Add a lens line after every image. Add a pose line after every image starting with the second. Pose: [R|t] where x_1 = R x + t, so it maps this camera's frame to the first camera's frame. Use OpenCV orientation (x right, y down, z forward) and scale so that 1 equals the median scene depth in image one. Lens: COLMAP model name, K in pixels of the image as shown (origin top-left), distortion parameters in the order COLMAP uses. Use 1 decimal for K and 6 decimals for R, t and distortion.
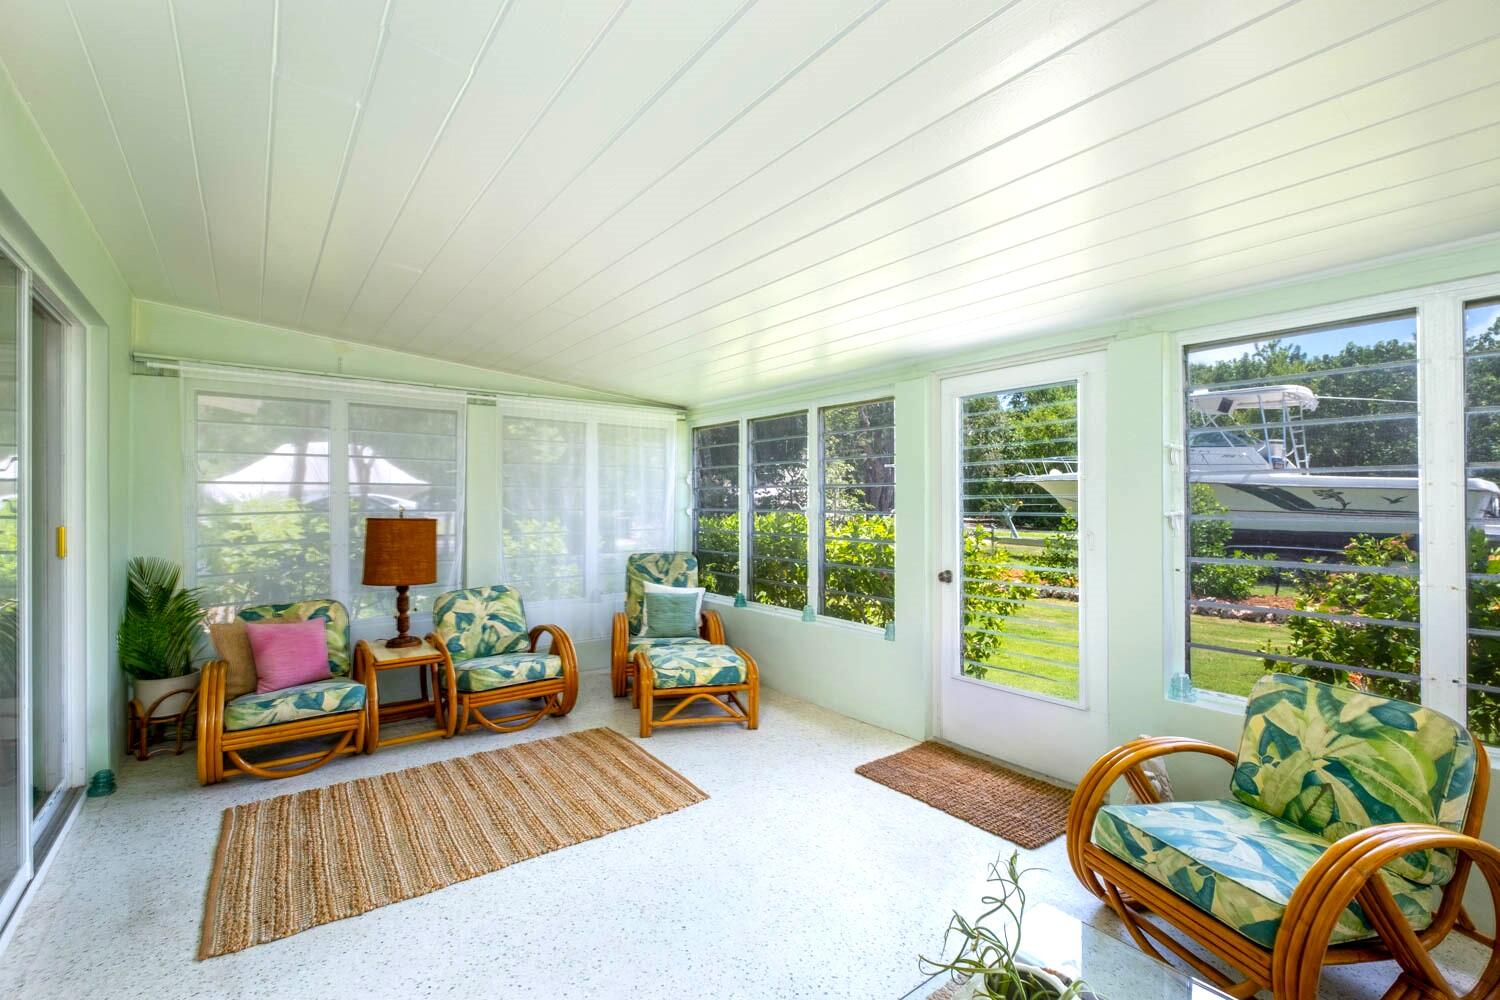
lens RADIAL K [[653.1, 0, 749.2], [0, 653.1, 497.1], [0, 0, 1]] dist [0.000148, -0.001280]
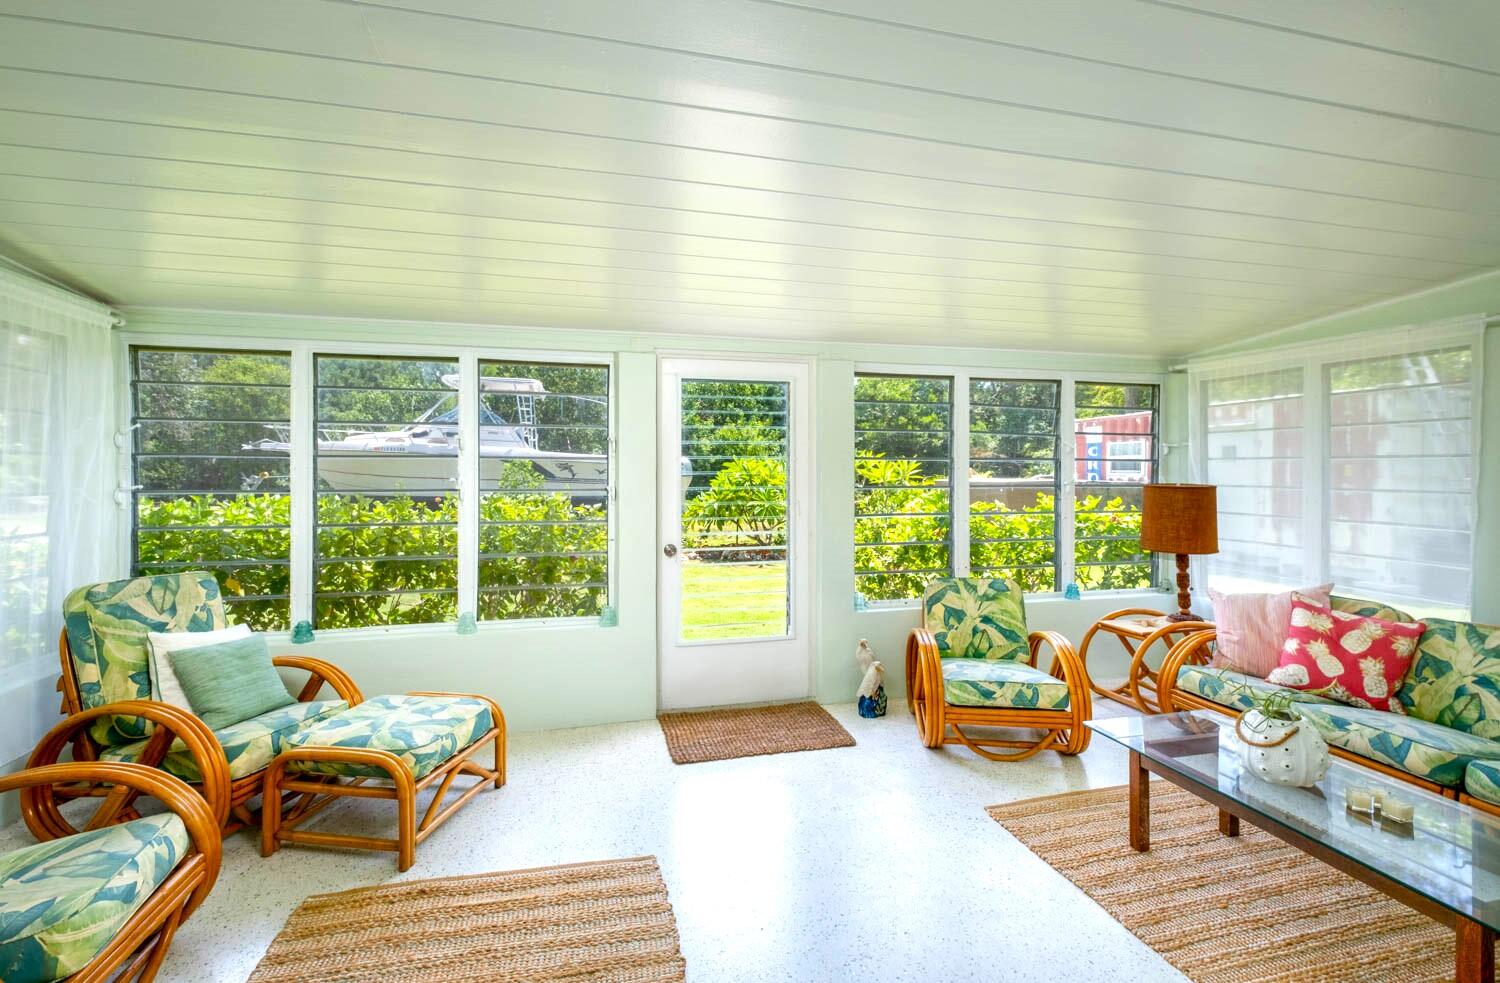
lens RADIAL K [[661.4, 0, 742.6], [0, 661.4, 476.2], [0, 0, 1]] dist [-0.002628, -0.000947]
pose [[0.402176, -0.006713, 0.915538, -0.633990], [-0.006565, 0.999926, 0.010215, -0.006538], [-0.915539, -0.010119, 0.402102, 0.500292]]
